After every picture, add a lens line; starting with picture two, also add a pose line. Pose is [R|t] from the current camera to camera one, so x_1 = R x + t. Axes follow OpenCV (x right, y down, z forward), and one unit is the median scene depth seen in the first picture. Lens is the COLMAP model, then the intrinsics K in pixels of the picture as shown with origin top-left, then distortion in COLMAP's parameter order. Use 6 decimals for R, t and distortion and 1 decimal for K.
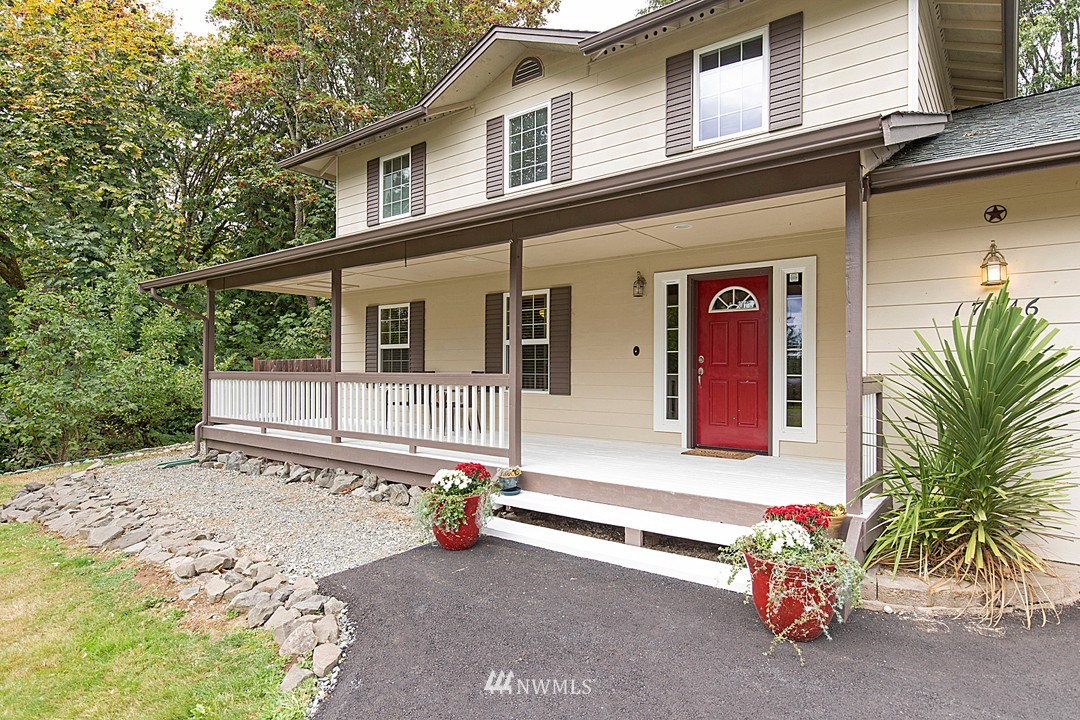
lens RADIAL K [[596.5, 0, 551.6], [0, 596.5, 370.6], [0, 0, 1]] dist [0.003176, 0.000249]
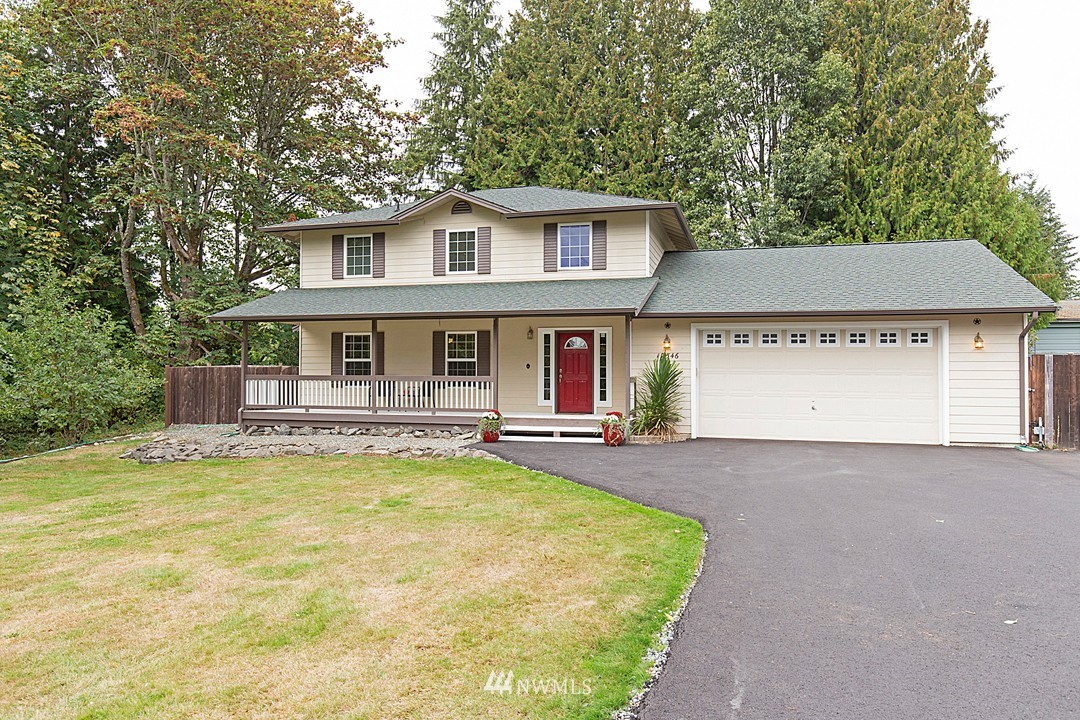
lens RADIAL K [[745.5, 0, 540.0], [0, 745.5, 360.0], [0, 0, 1]] dist [-0.004790, 0.000827]
pose [[0.933482, 0.015299, 0.358297, -0.739935], [-0.004262, 0.999492, -0.031575, 0.026068], [-0.358598, 0.027948, 0.933074, -1.386921]]
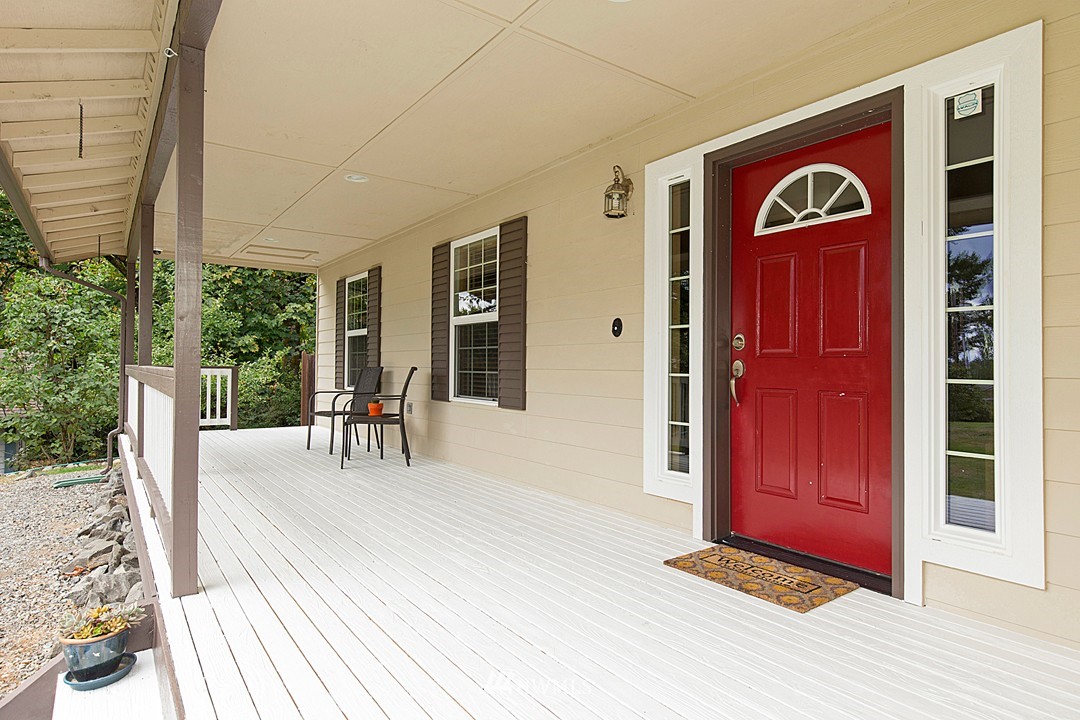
lens RADIAL K [[605.8, 0, 540.0], [0, 605.8, 360.0], [0, 0, 1]] dist [0.001268, 0.000909]
pose [[0.957177, 0.002751, -0.289491, 0.235790], [-0.006804, 0.999892, -0.012996, 0.001446], [0.289424, 0.014410, 0.957093, 0.514883]]
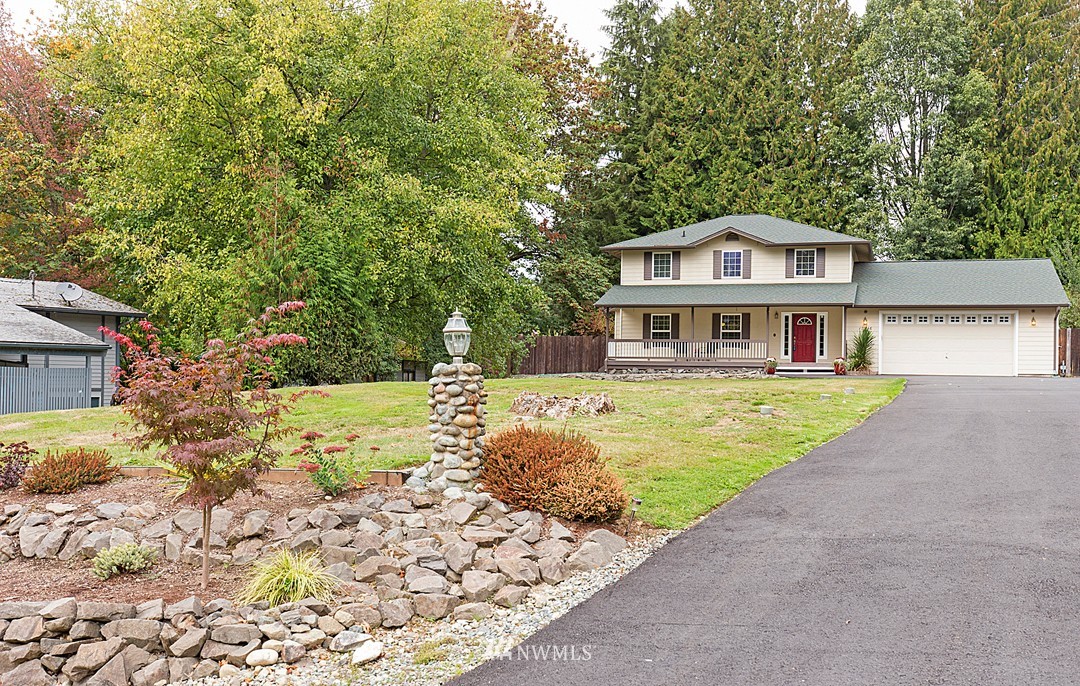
lens RADIAL K [[1141.7, 0, 540.3], [0, 1141.7, 364.8], [0, 0, 1]] dist [0.017667, -0.000891]
pose [[0.938199, 0.015668, 0.345741, -3.370867], [-0.011107, 0.999823, -0.015170, 0.250904], [-0.345918, 0.010392, 0.938207, -4.634446]]
